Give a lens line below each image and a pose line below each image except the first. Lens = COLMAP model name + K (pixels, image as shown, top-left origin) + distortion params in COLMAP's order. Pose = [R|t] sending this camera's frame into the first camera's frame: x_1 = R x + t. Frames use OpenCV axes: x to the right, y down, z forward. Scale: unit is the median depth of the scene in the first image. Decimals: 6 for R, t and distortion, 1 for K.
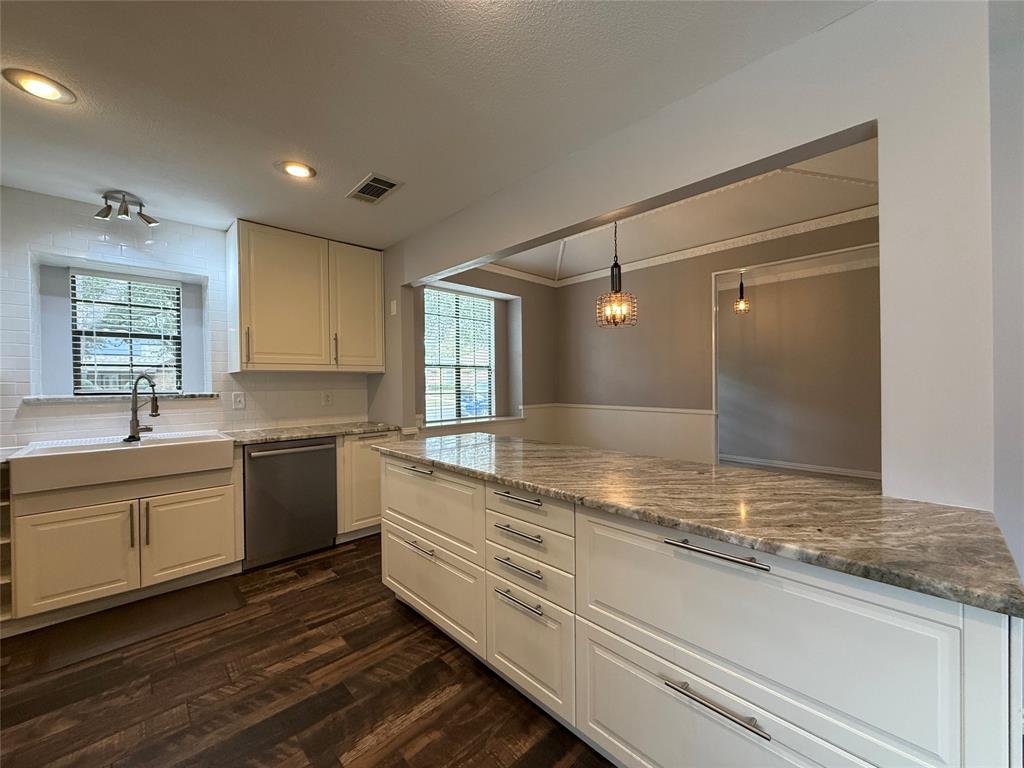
lens RADIAL K [[407.1, 0, 508.5], [0, 407.1, 385.9], [0, 0, 1]] dist [0.002484, -0.001216]
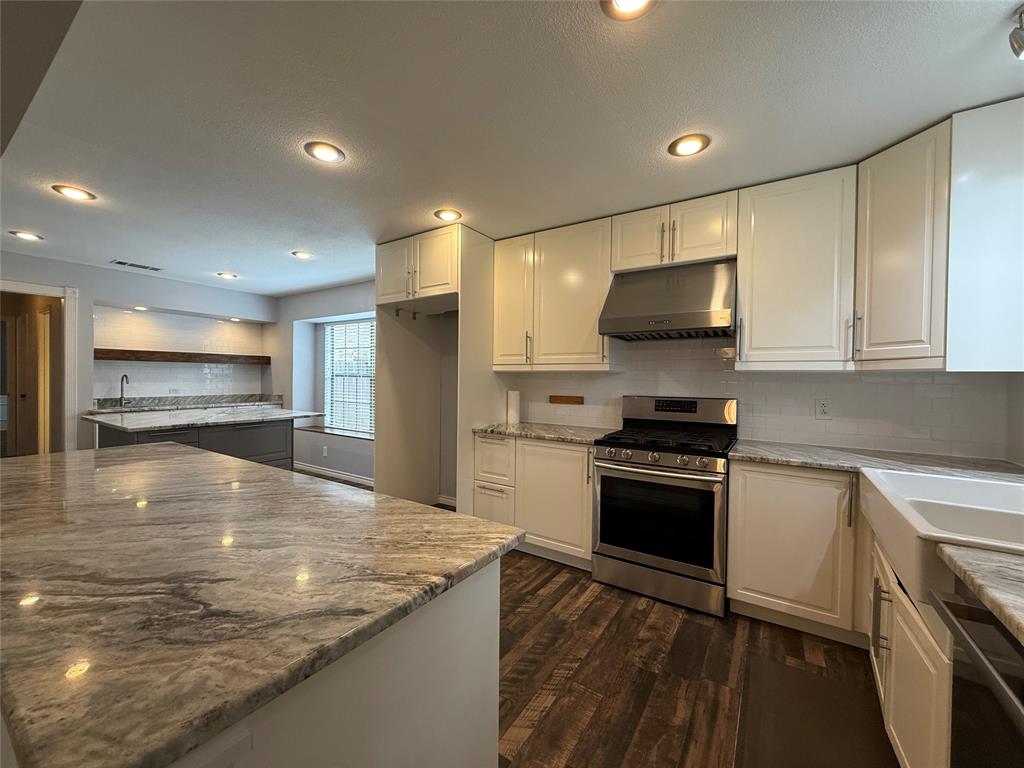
lens RADIAL K [[407.1, 0, 508.0], [0, 407.1, 381.2], [0, 0, 1]] dist [0.002484, -0.001216]
pose [[-0.974494, -0.002182, -0.224403, -0.133089], [-0.005394, 0.999892, 0.013701, -0.009341], [0.224349, 0.014562, -0.974400, 0.855245]]
